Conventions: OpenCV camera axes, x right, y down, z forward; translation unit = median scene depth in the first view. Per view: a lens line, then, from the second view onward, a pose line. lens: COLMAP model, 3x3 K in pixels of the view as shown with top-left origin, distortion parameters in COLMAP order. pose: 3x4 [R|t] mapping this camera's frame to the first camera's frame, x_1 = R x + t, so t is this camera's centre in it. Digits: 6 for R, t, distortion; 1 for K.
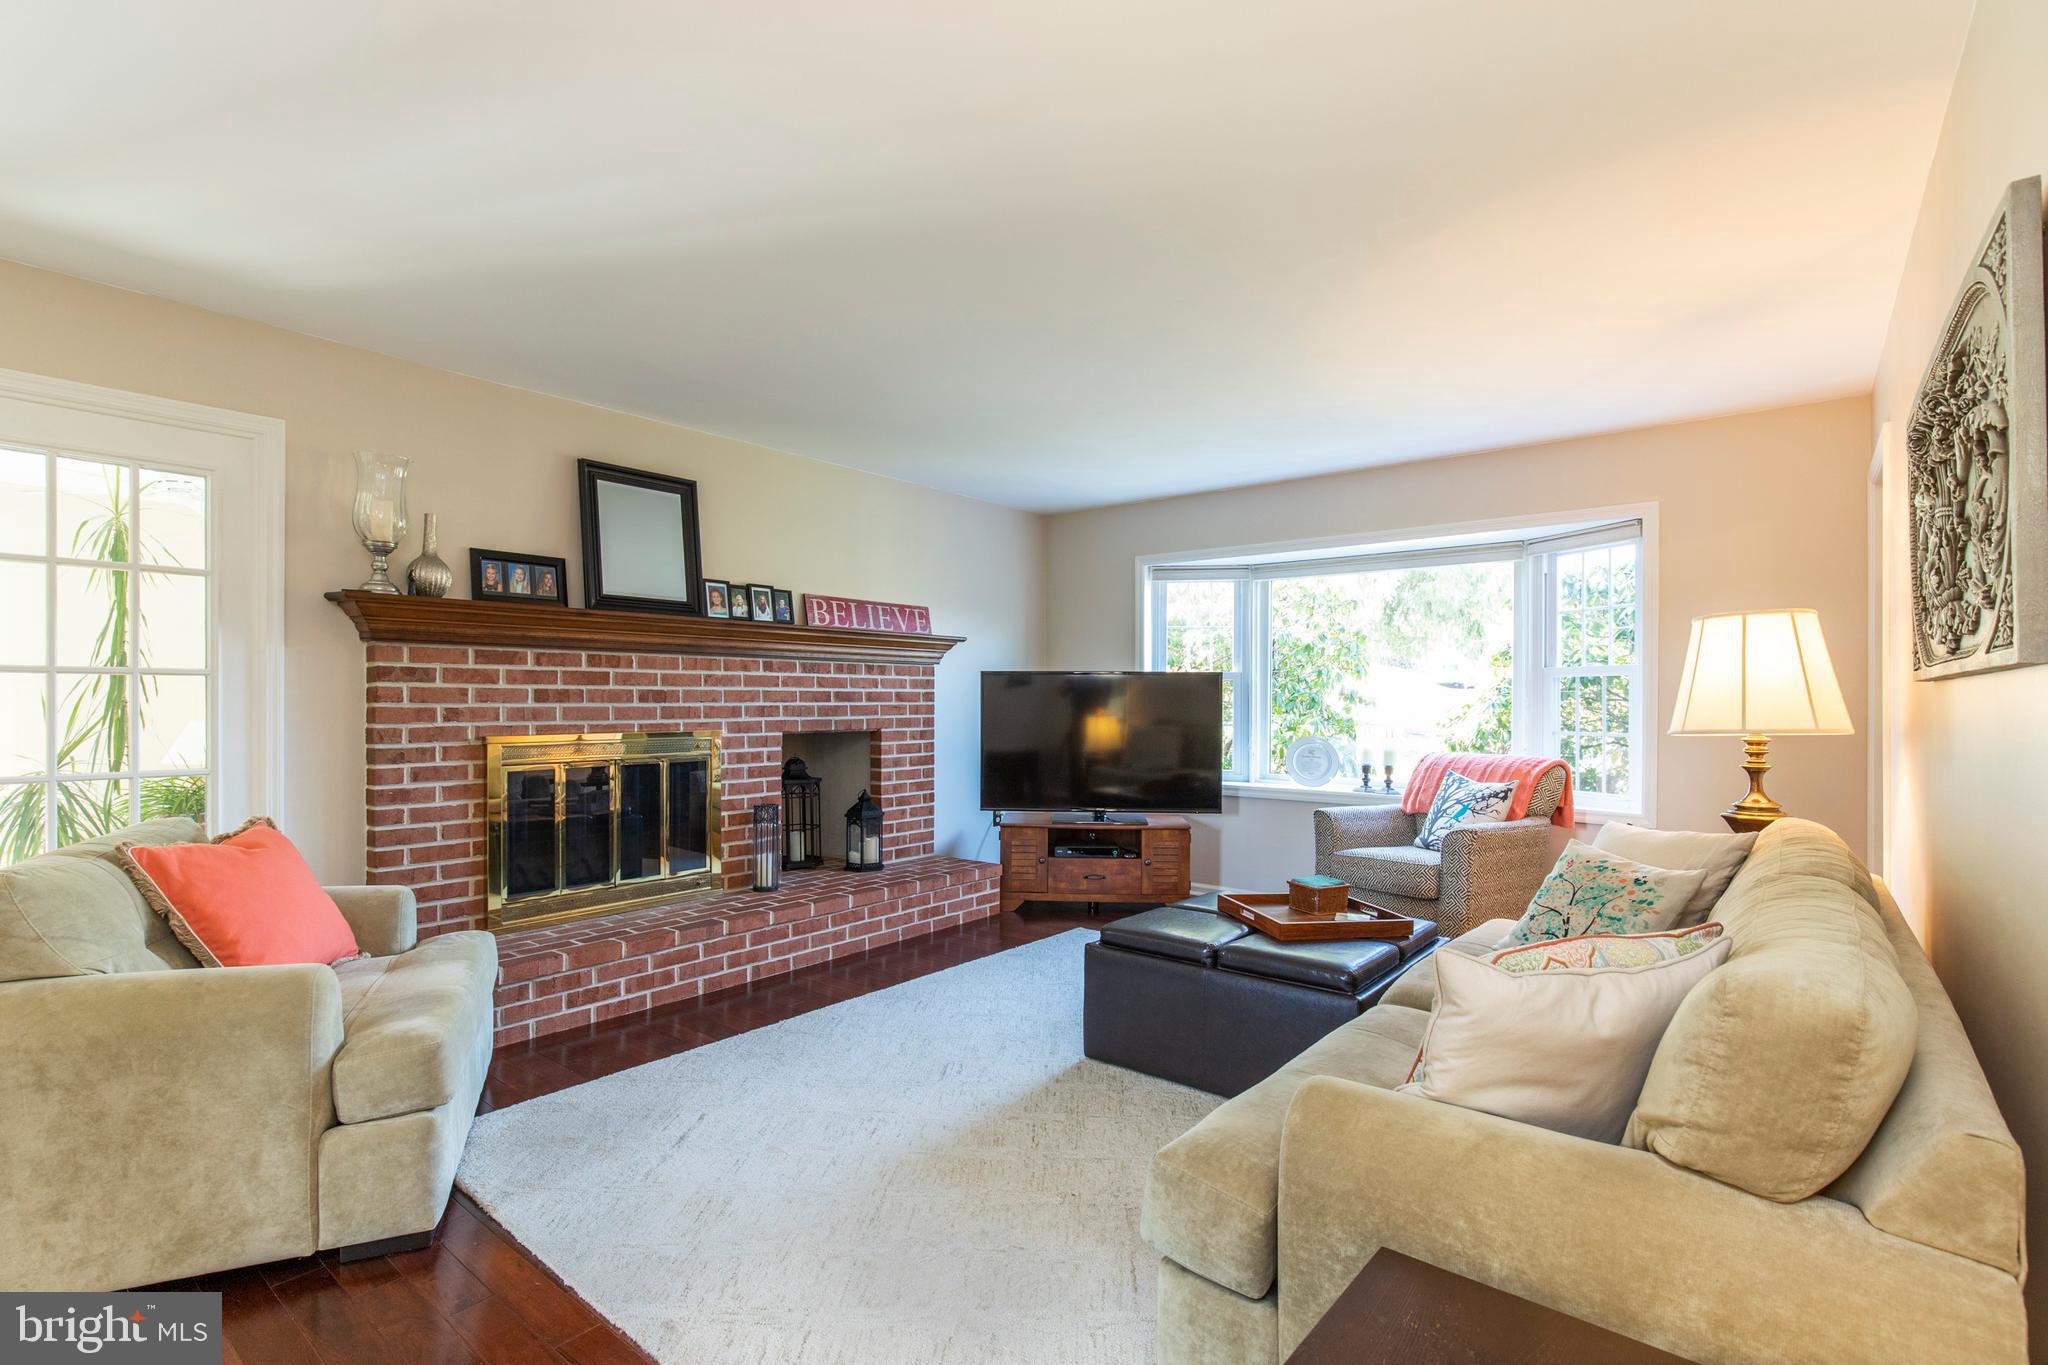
lens RADIAL K [[925.5, 0, 1054.7], [0, 925.5, 690.5], [0, 0, 1]] dist [0.001756, 0.000109]
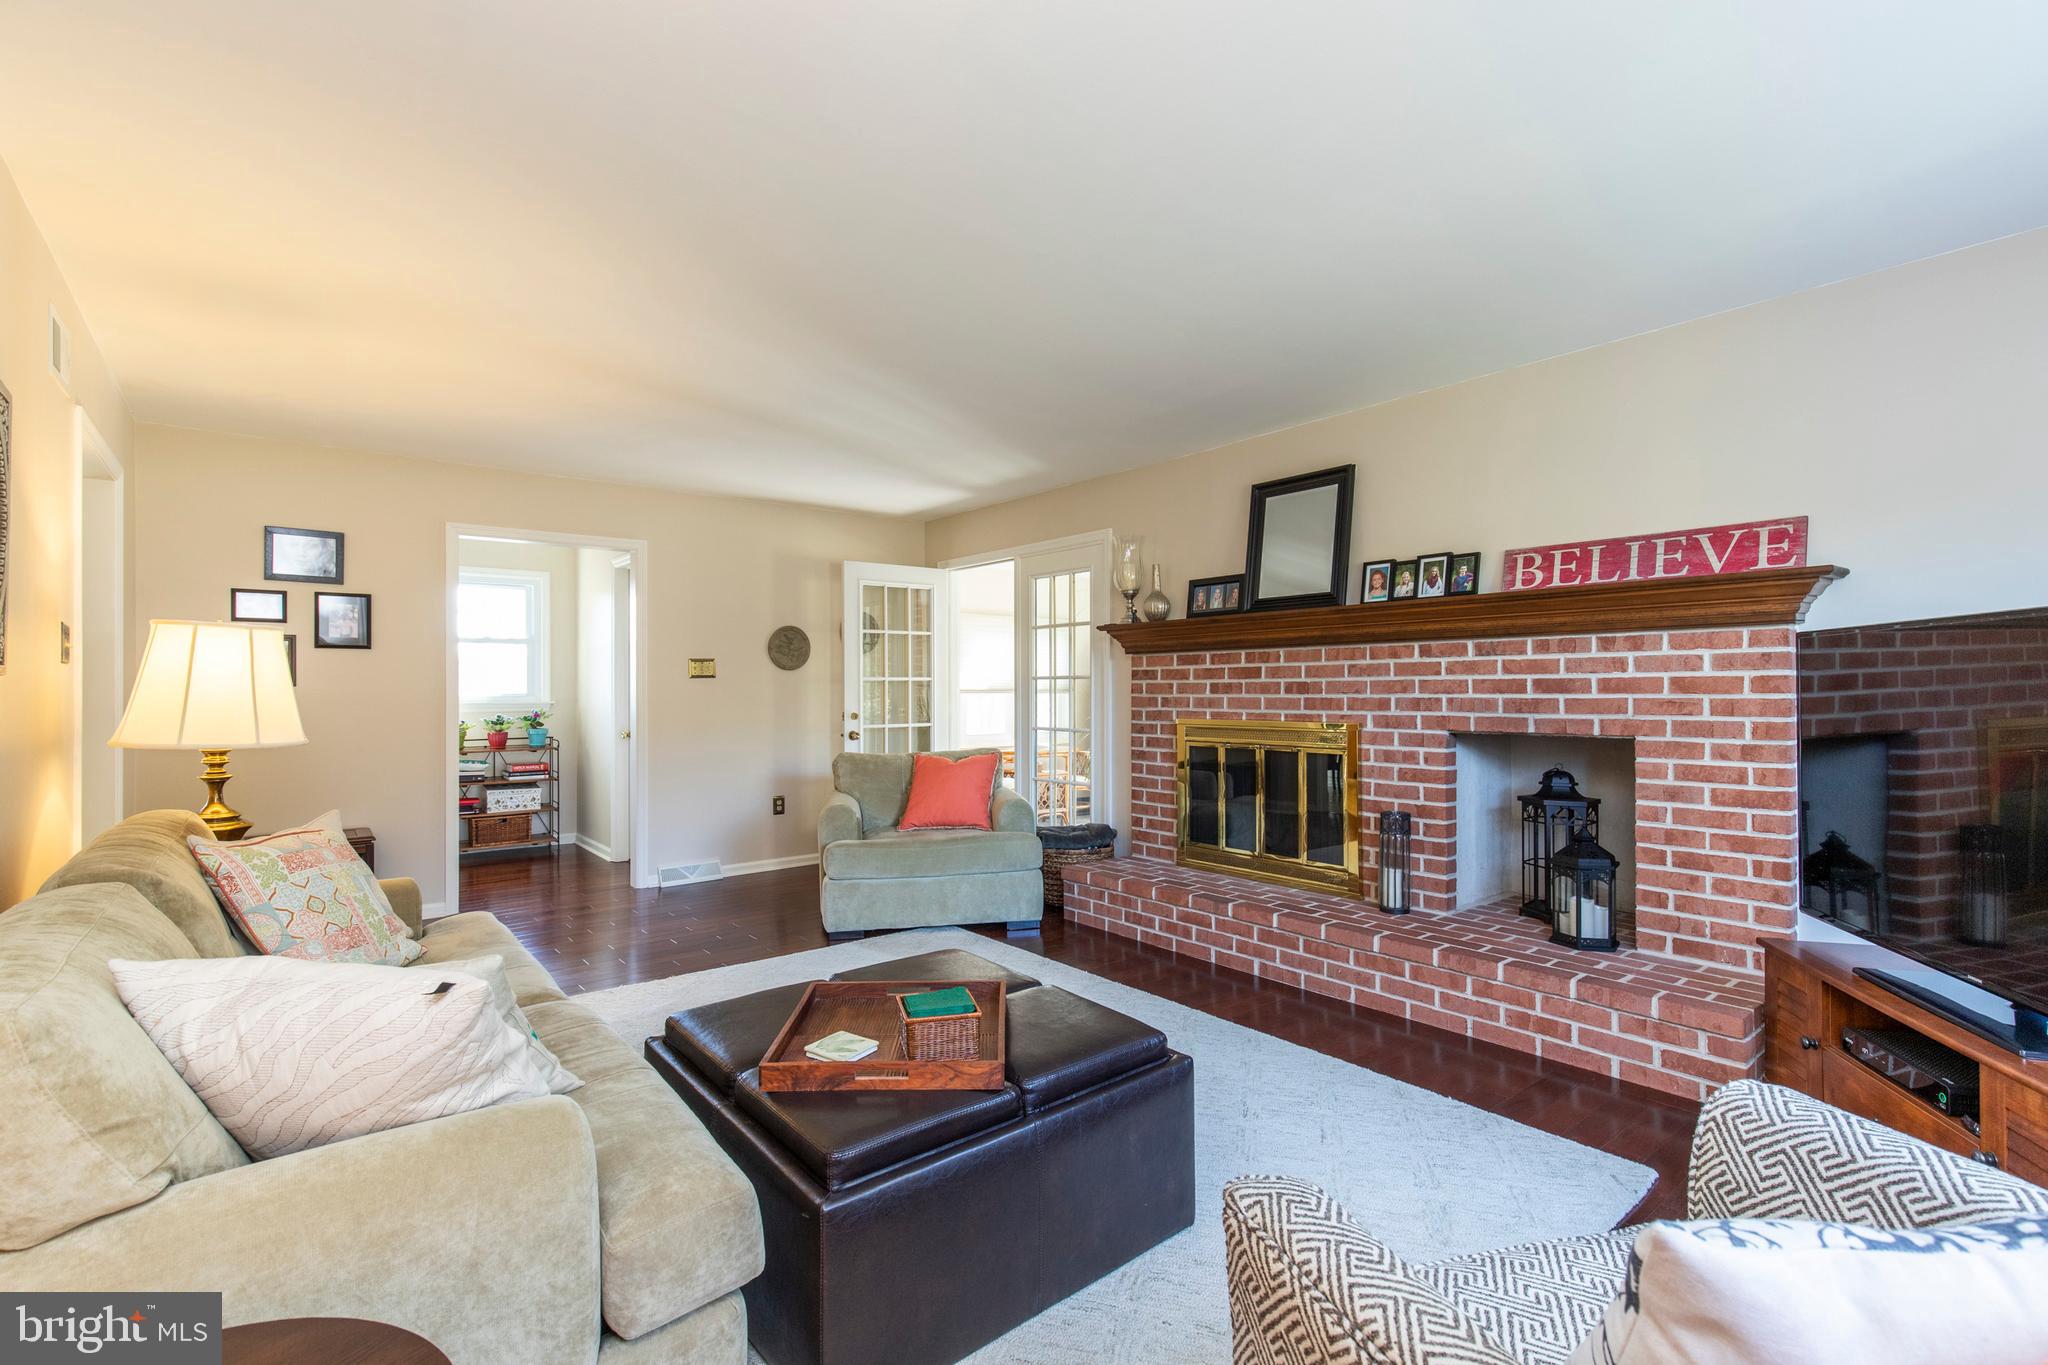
lens RADIAL K [[925.5, 0, 1054.7], [0, 925.5, 690.5], [0, 0, 1]] dist [0.001756, 0.000109]
pose [[-0.202202, -0.004038, -0.979335, 0.613321], [0.010179, 0.999929, -0.006224, 0.012170], [0.979291, -0.011227, -0.202147, 0.887351]]
